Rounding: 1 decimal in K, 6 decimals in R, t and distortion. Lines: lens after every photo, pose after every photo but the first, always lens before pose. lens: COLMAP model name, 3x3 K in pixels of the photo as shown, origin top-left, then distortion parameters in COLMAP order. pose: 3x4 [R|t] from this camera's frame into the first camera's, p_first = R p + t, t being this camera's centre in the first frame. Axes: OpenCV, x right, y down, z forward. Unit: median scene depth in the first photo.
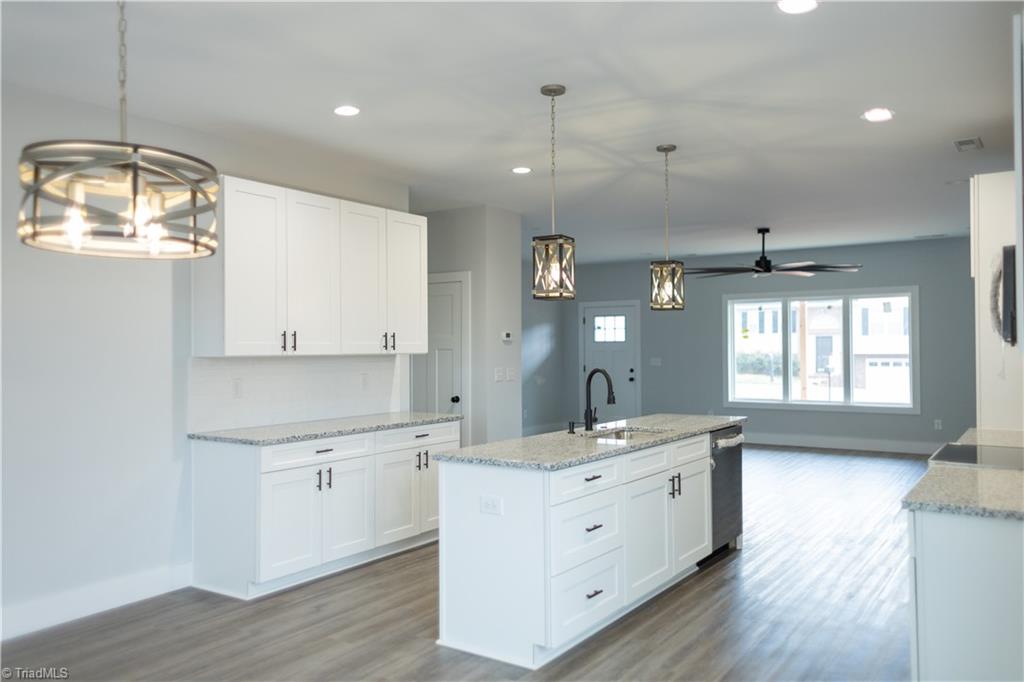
lens RADIAL K [[792.9, 0, 512.7], [0, 792.9, 338.4], [0, 0, 1]] dist [0.037747, -0.004609]
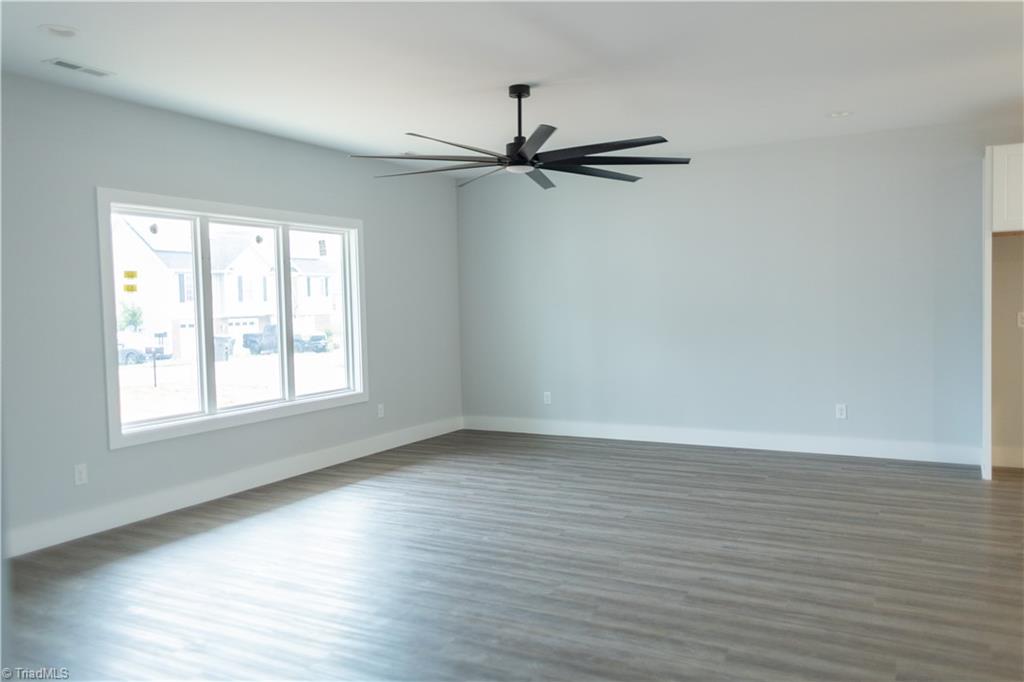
lens RADIAL K [[795.1, 0, 510.8], [0, 795.1, 338.2], [0, 0, 1]] dist [0.066729, -0.054110]
pose [[-0.095857, -0.036071, 0.994741, -0.179698], [0.010712, 0.999248, 0.037266, 0.011307], [-0.995337, 0.014228, -0.095399, 0.786601]]
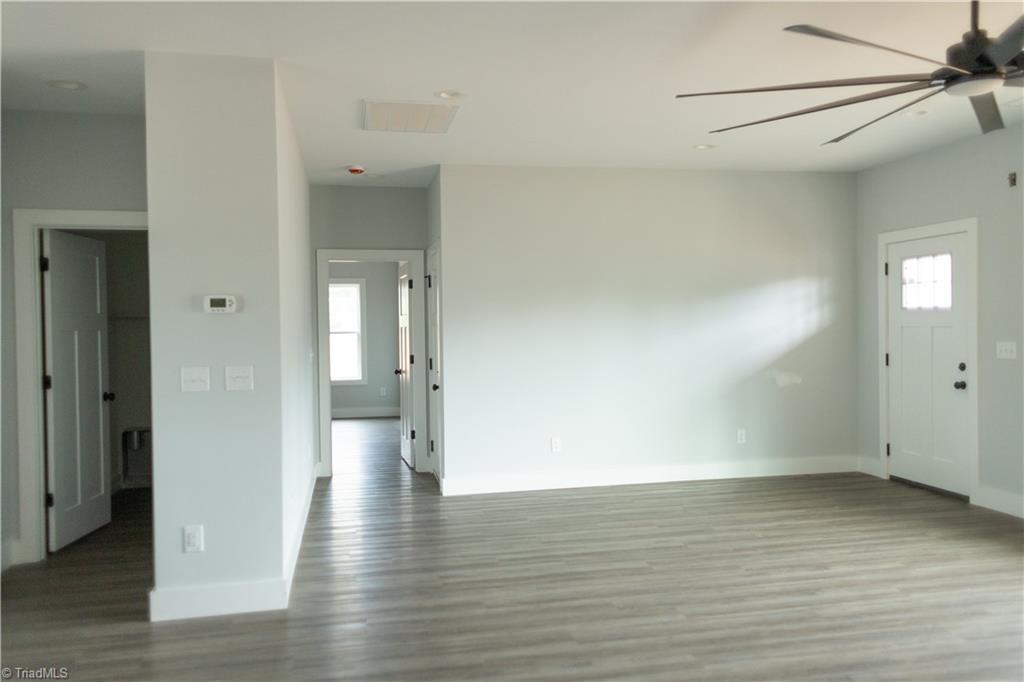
lens RADIAL K [[791.1, 0, 510.1], [0, 791.1, 339.0], [0, 0, 1]] dist [0.035255, -0.000573]
pose [[0.711330, 0.006987, -0.702824, 0.302564], [0.017920, 0.999445, 0.028073, 0.005184], [0.702630, -0.032563, 0.710810, 0.473853]]
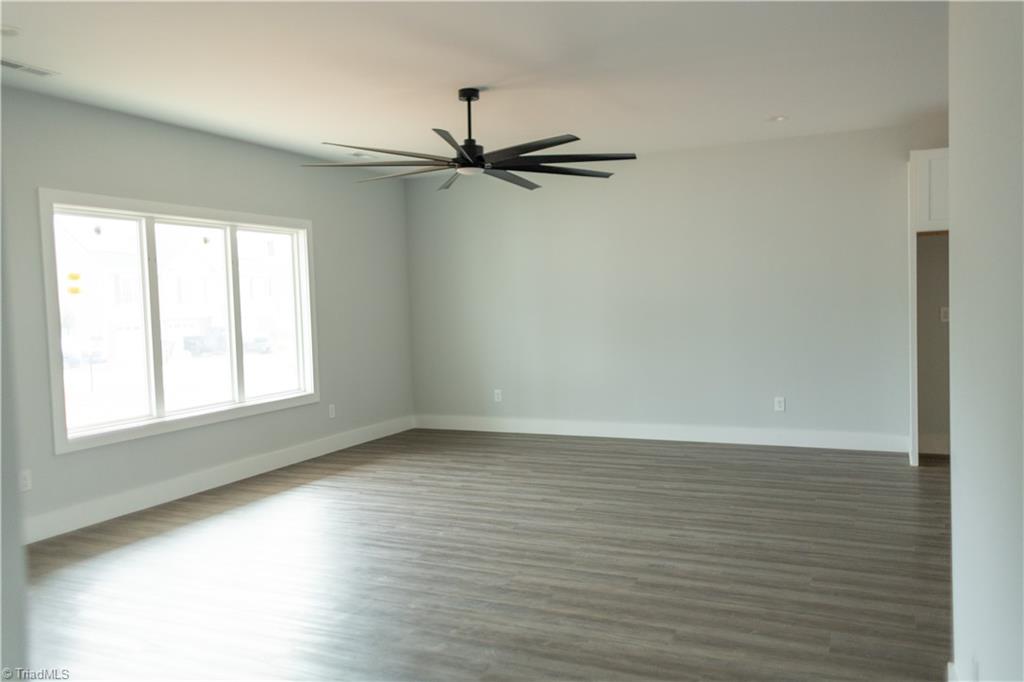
lens RADIAL K [[795.1, 0, 510.8], [0, 795.1, 338.2], [0, 0, 1]] dist [0.066729, -0.054110]
pose [[-0.161750, -0.035635, 0.986188, -0.187908], [0.019194, 0.999045, 0.039247, 0.011319], [-0.986645, 0.025277, -0.160911, 0.790119]]
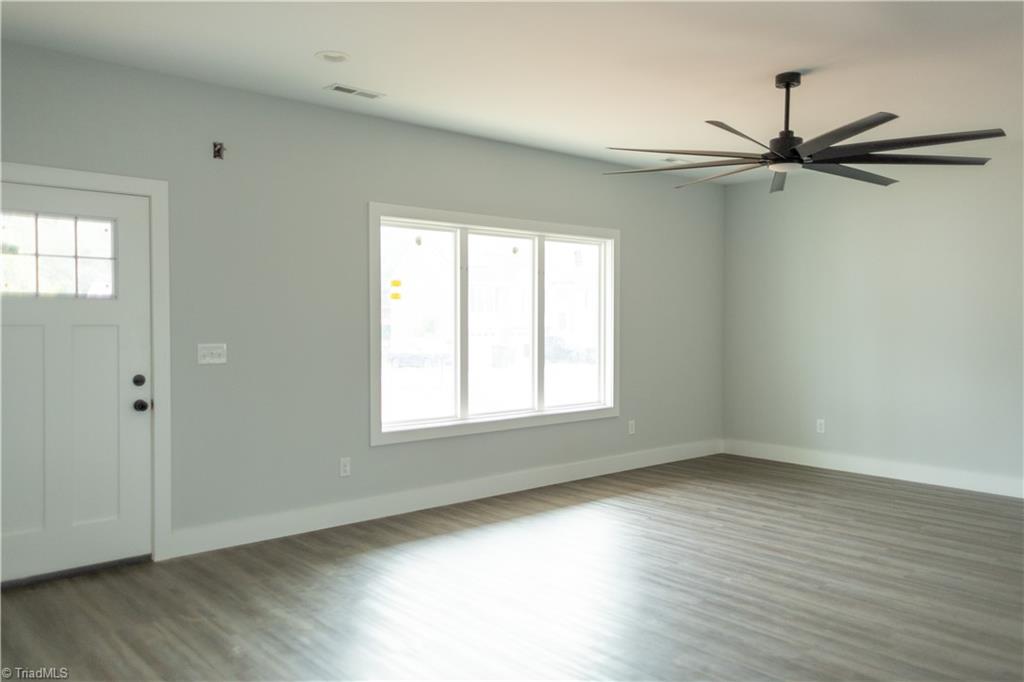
lens RADIAL K [[794.5, 0, 509.8], [0, 794.5, 339.3], [0, 0, 1]] dist [0.036729, -0.004239]
pose [[0.248217, -0.017520, 0.968546, -0.154759], [-0.015858, 0.999629, 0.022146, 0.012154], [-0.968575, -0.020856, 0.247847, 0.771167]]
